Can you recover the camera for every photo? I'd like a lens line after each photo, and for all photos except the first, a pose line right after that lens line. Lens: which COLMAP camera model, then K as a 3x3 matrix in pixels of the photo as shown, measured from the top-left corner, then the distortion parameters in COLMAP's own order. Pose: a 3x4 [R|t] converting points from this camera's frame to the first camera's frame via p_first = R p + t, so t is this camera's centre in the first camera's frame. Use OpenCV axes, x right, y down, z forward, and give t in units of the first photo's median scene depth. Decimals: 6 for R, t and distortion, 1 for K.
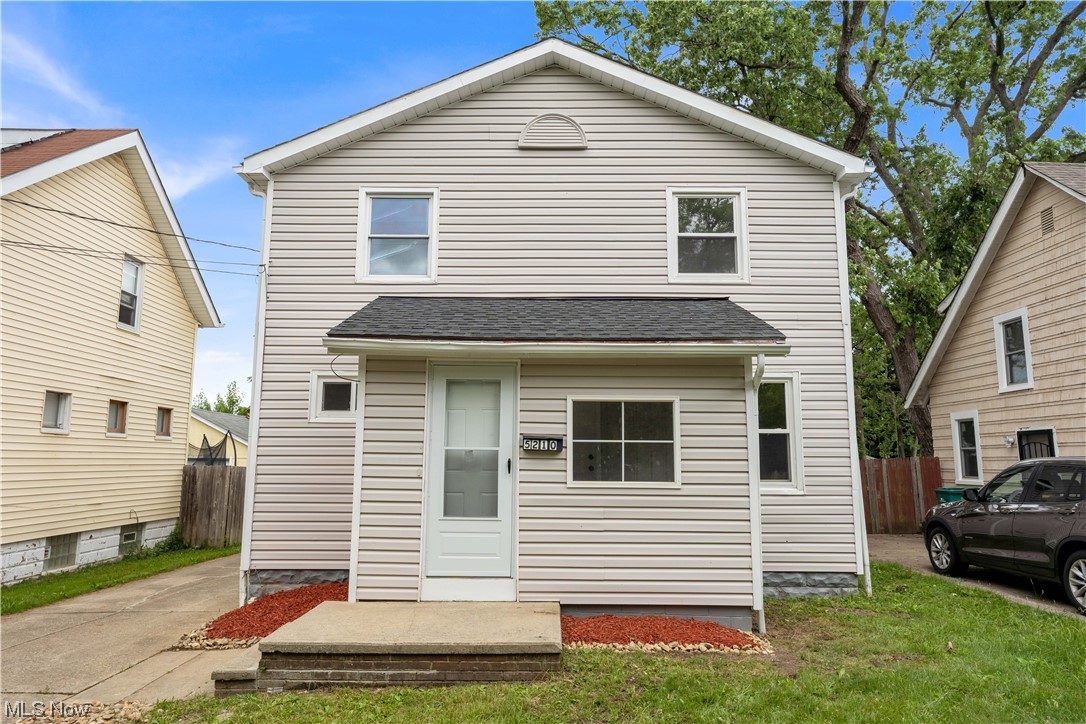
lens RADIAL K [[606.6, 0, 541.4], [0, 606.6, 381.5], [0, 0, 1]] dist [0.002616, -0.000270]
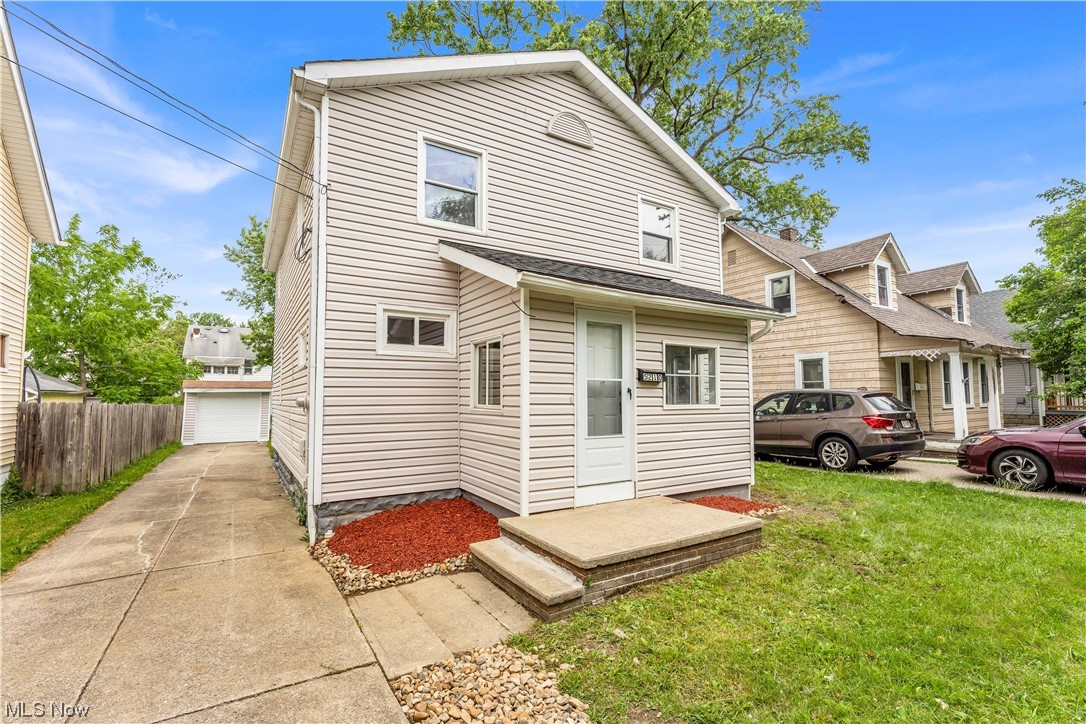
lens RADIAL K [[442.1, 0, 538.4], [0, 442.1, 368.8], [0, 0, 1]] dist [0.000533, 0.000179]
pose [[0.876041, 0.022429, 0.481715, -0.649226], [-0.054432, 0.997133, 0.052564, 0.049126], [-0.479155, -0.072269, 0.874750, 0.287995]]
